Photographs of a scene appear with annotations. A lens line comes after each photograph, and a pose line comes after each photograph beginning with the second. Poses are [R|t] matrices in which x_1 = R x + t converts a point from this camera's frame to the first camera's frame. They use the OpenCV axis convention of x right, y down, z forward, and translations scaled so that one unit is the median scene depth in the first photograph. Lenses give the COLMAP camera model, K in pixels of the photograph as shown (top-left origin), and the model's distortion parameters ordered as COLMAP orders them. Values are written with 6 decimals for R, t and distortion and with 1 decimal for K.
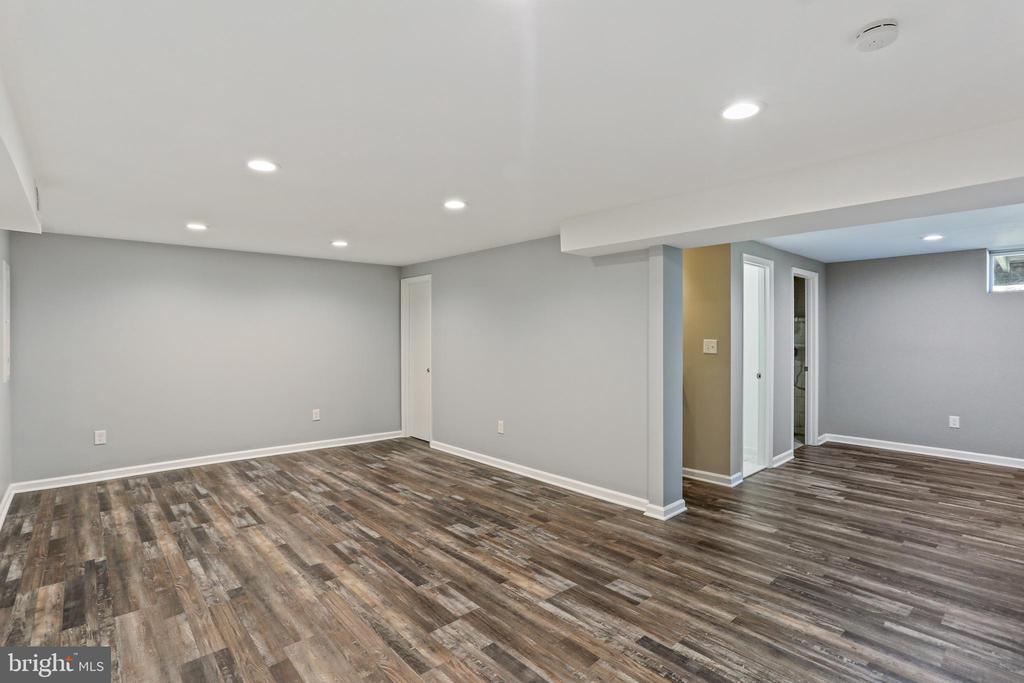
lens RADIAL K [[500.4, 0, 506.8], [0, 500.4, 336.4], [0, 0, 1]] dist [-0.038541, 0.015143]
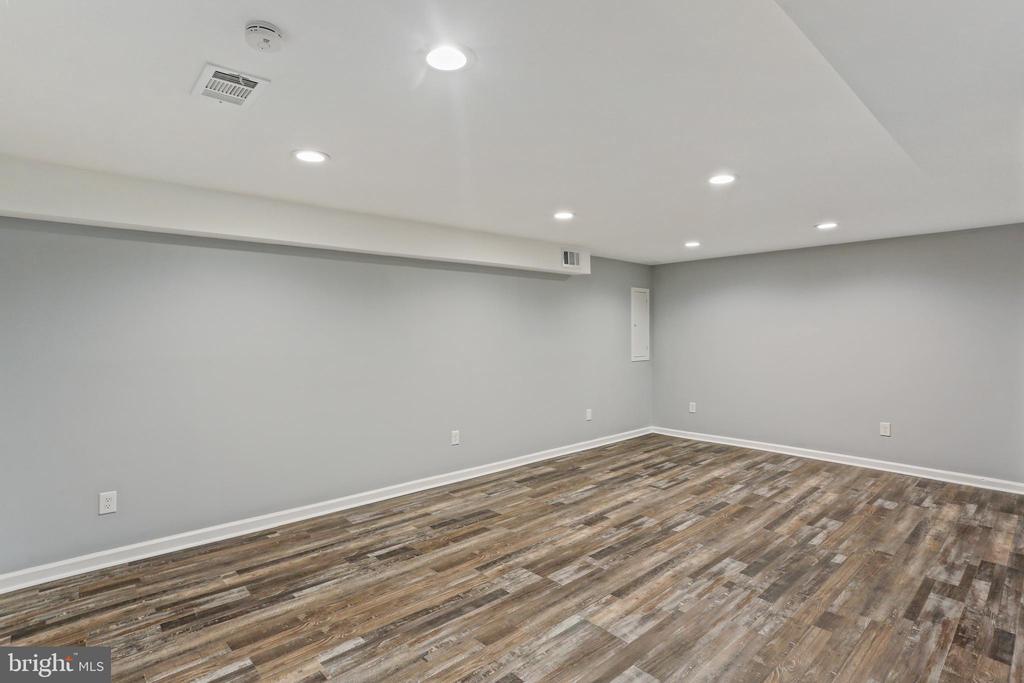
lens RADIAL K [[500.4, 0, 502.9], [0, 500.4, 337.8], [0, 0, 1]] dist [-0.038541, 0.015143]
pose [[0.007125, 0.010873, -0.999915, 0.744173], [0.001481, 0.999940, 0.010884, -0.006636], [0.999974, -0.001558, 0.007109, 0.622854]]
